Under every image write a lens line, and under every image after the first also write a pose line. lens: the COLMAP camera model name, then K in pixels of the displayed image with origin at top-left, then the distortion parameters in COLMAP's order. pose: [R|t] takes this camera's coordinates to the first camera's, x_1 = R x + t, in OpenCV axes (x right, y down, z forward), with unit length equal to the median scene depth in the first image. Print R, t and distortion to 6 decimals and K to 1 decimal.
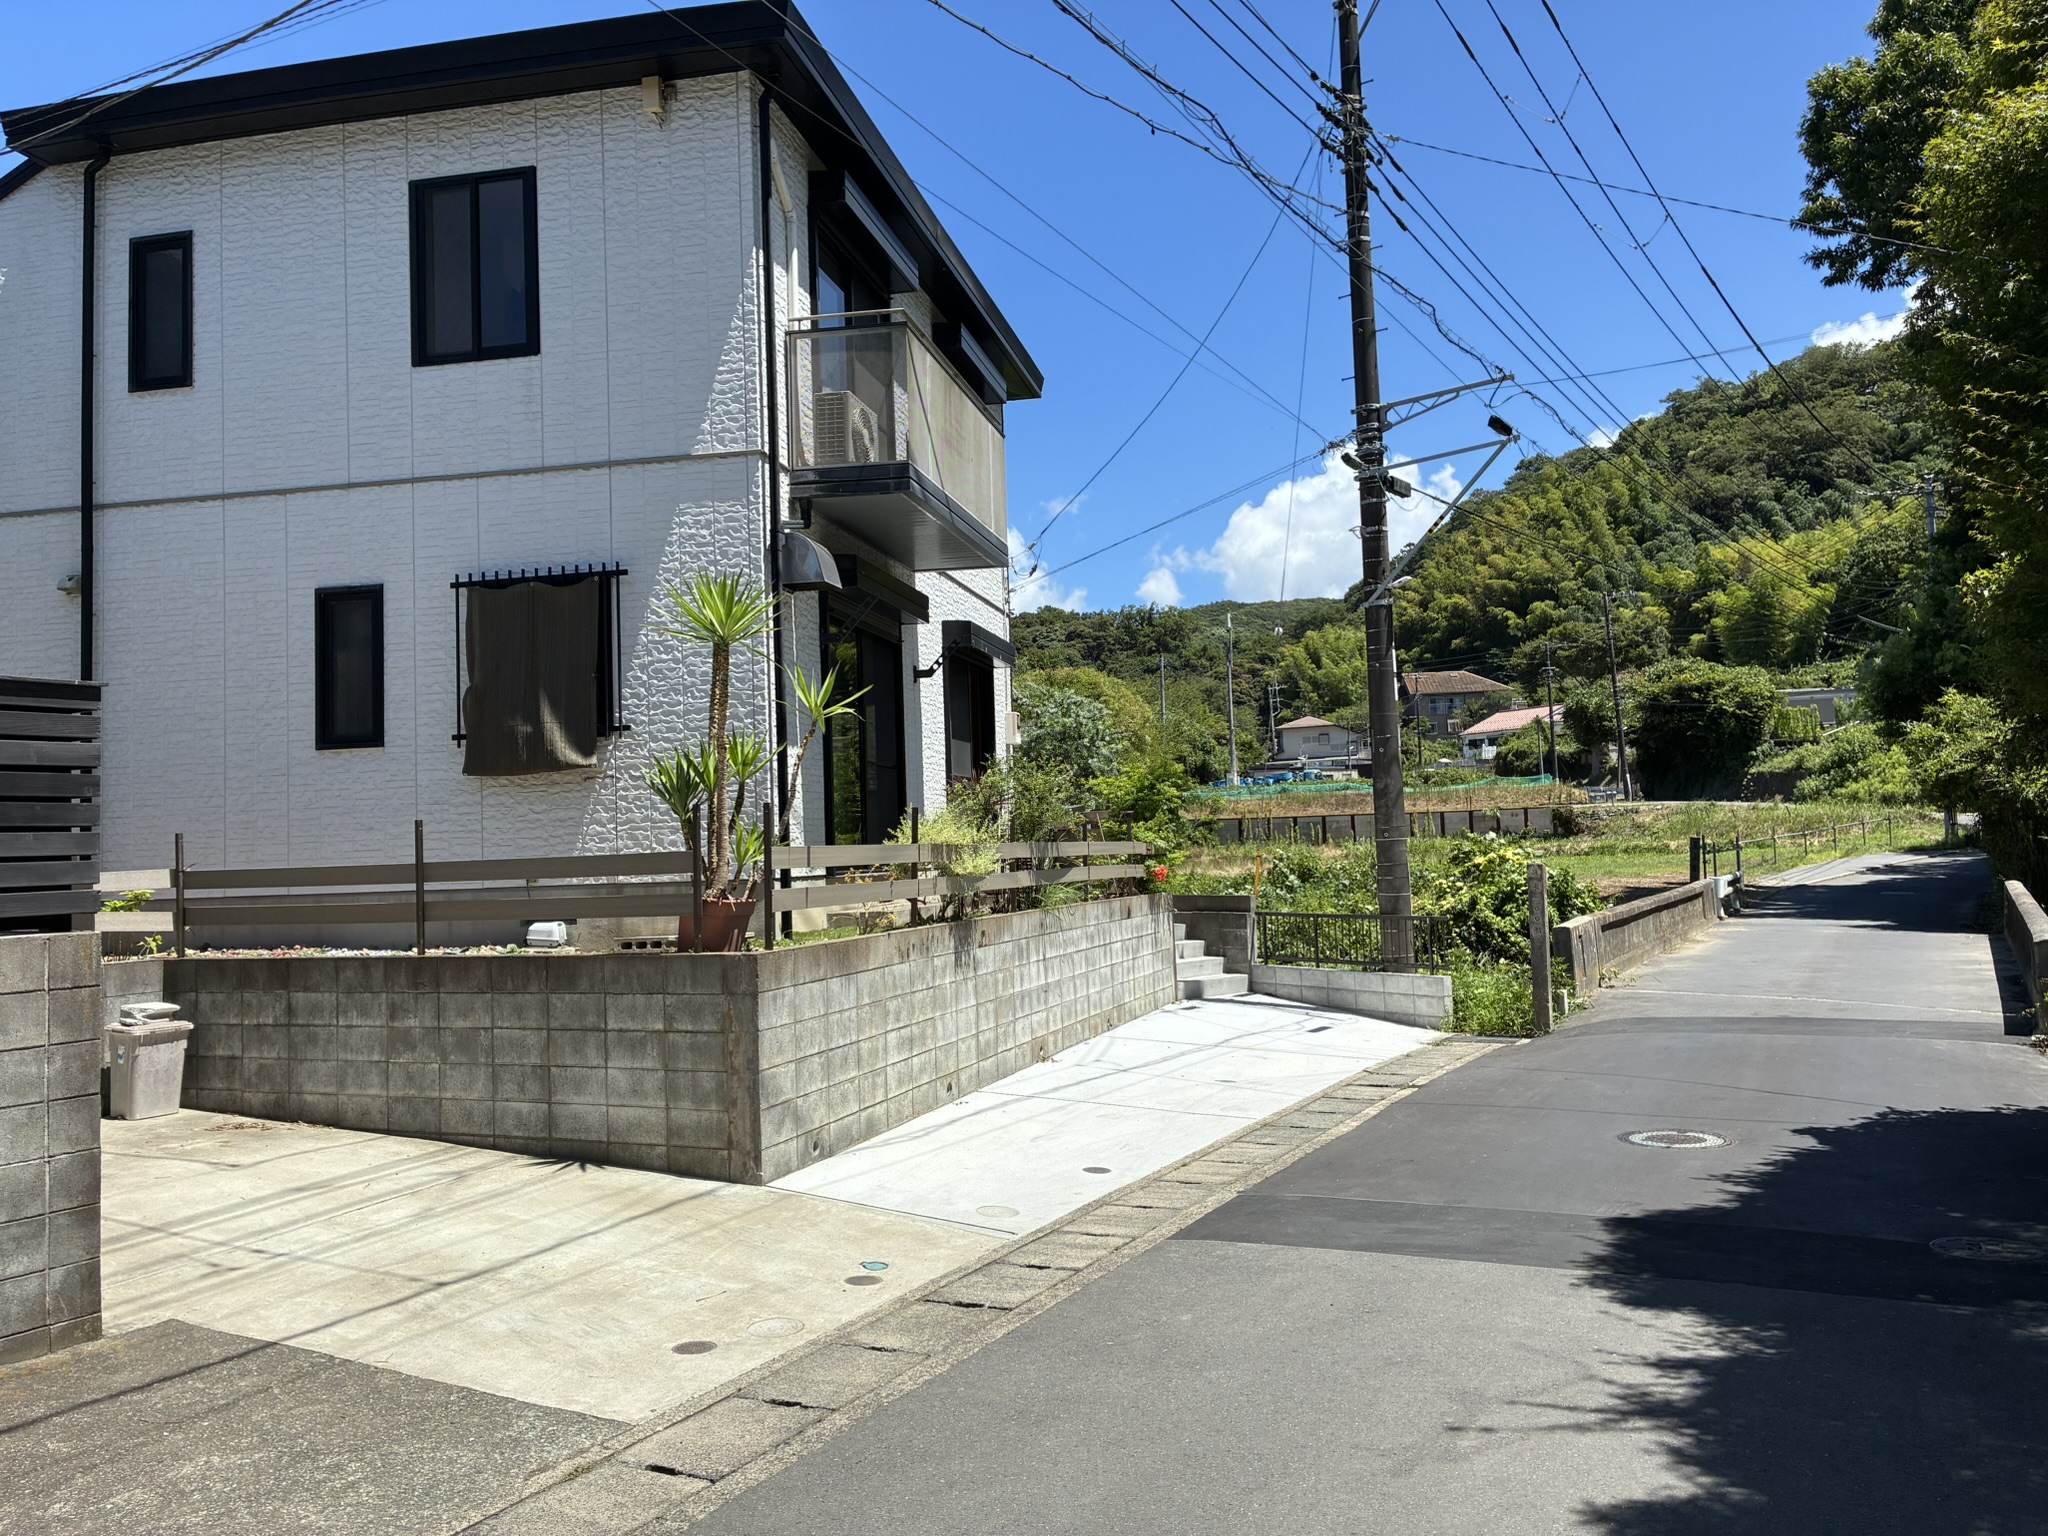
lens RADIAL K [[1540.1, 0, 1051.5], [0, 1540.1, 754.7], [0, 0, 1]] dist [0.016384, -0.006446]
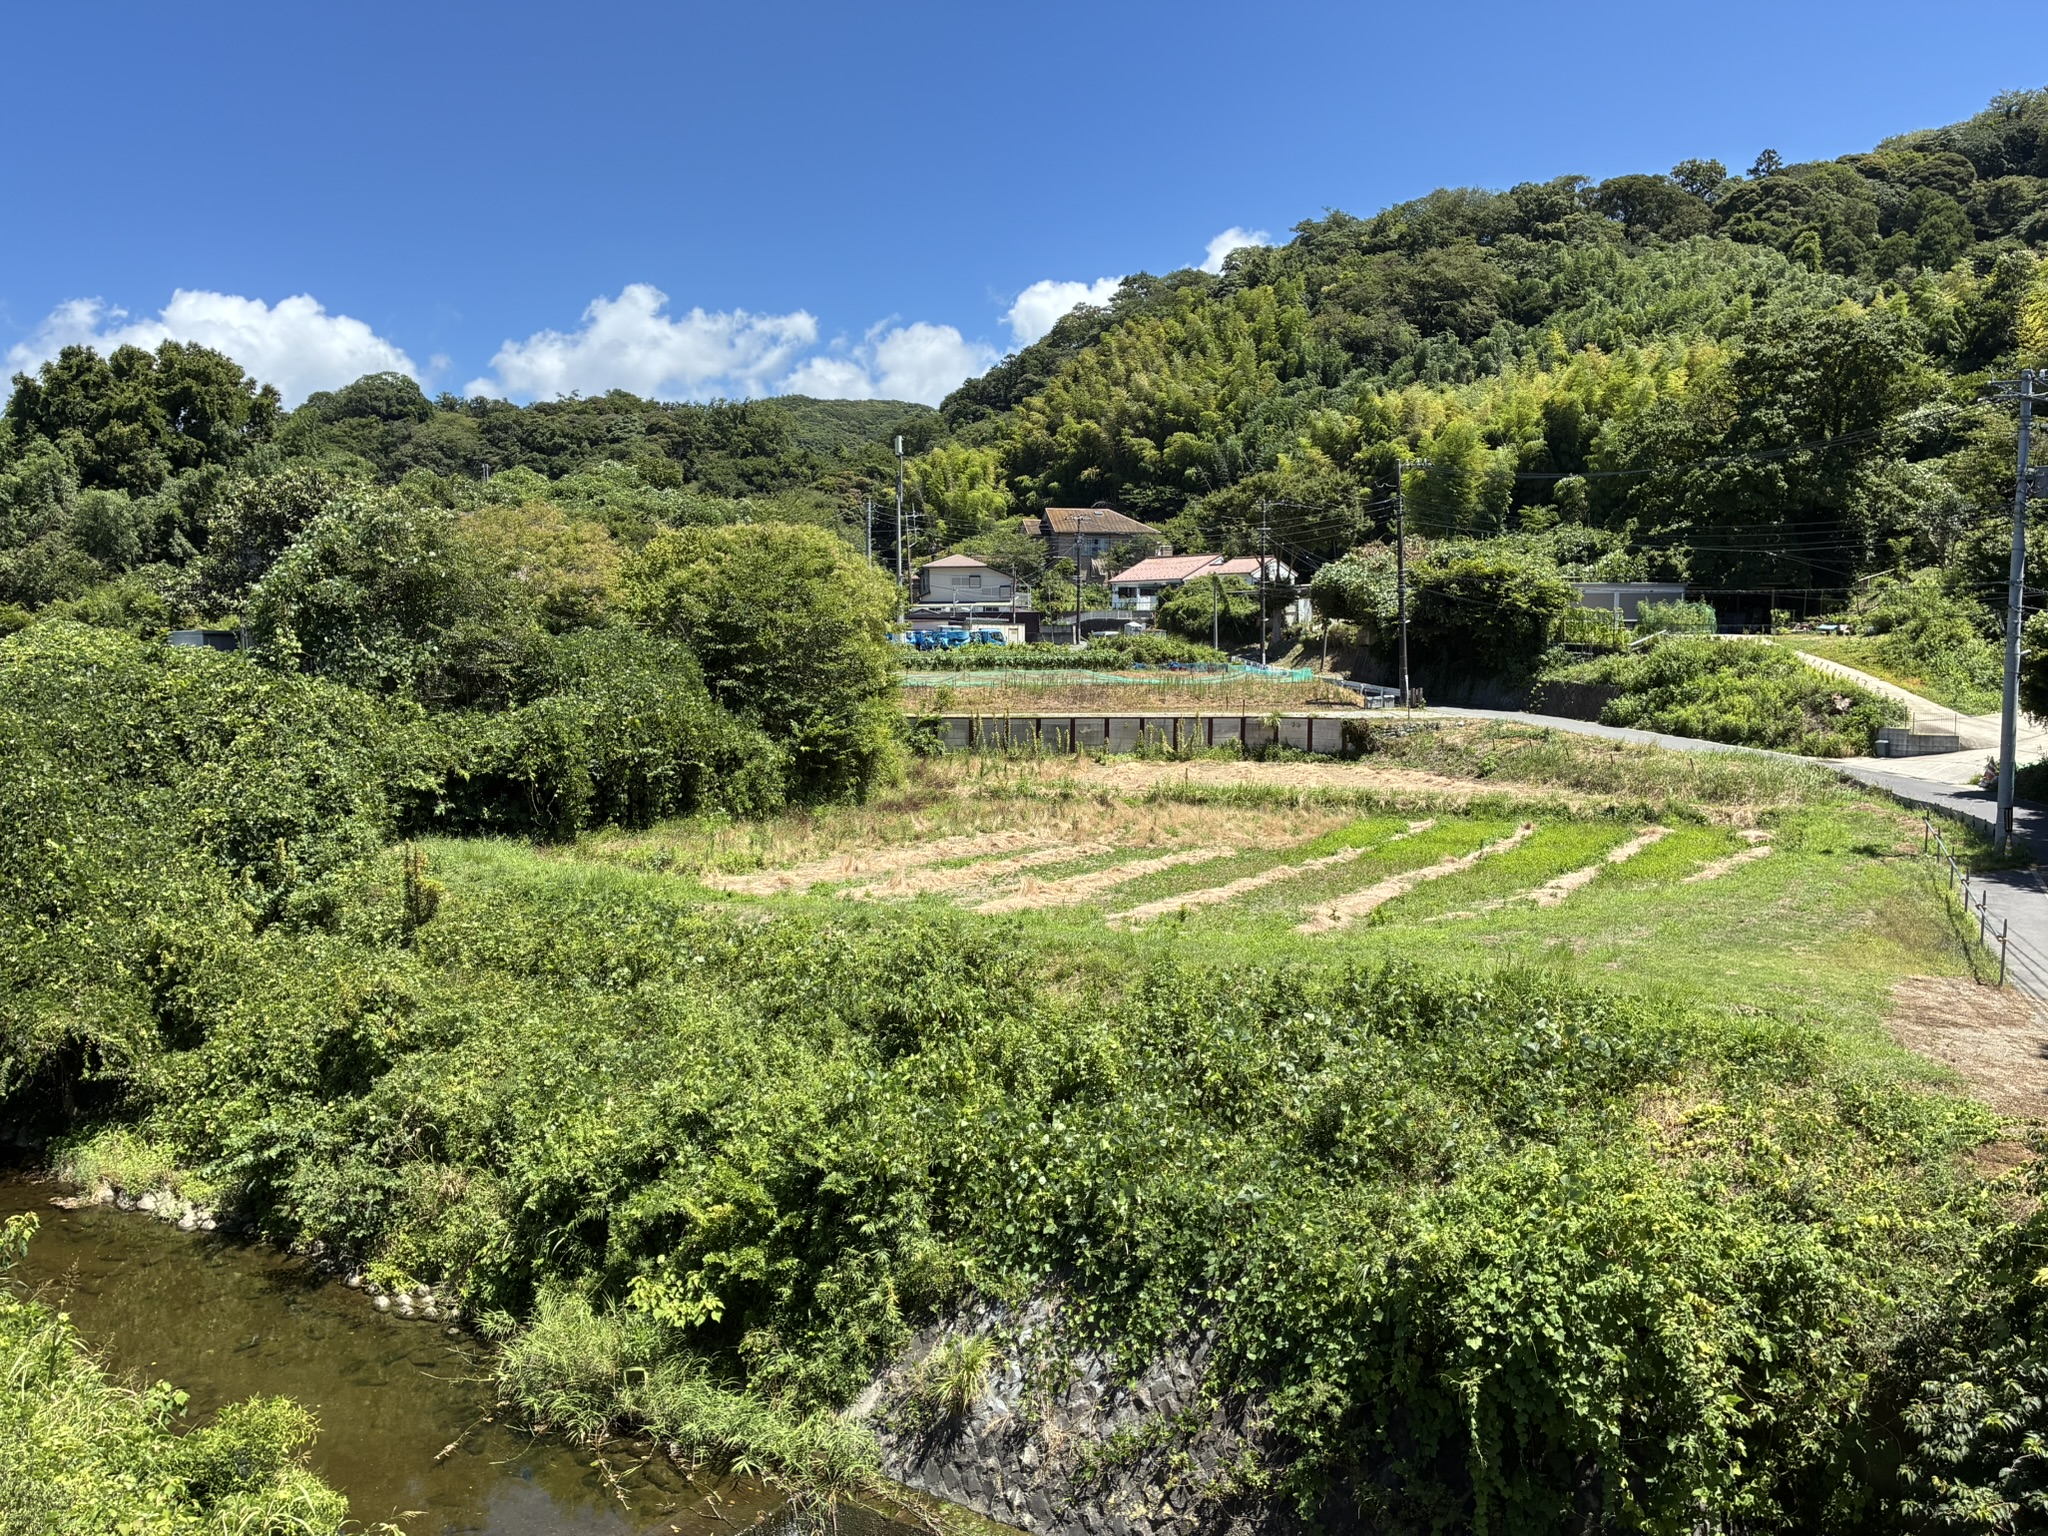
lens RADIAL K [[1550.8, 0, 1037.5], [0, 1550.8, 763.9], [0, 0, 1]] dist [0.045387, -0.066424]
pose [[0.961453, 0.018459, 0.274349, -0.052460], [-0.054408, 0.990789, 0.124008, -0.031658], [-0.269533, -0.134154, 0.953601, 0.212073]]
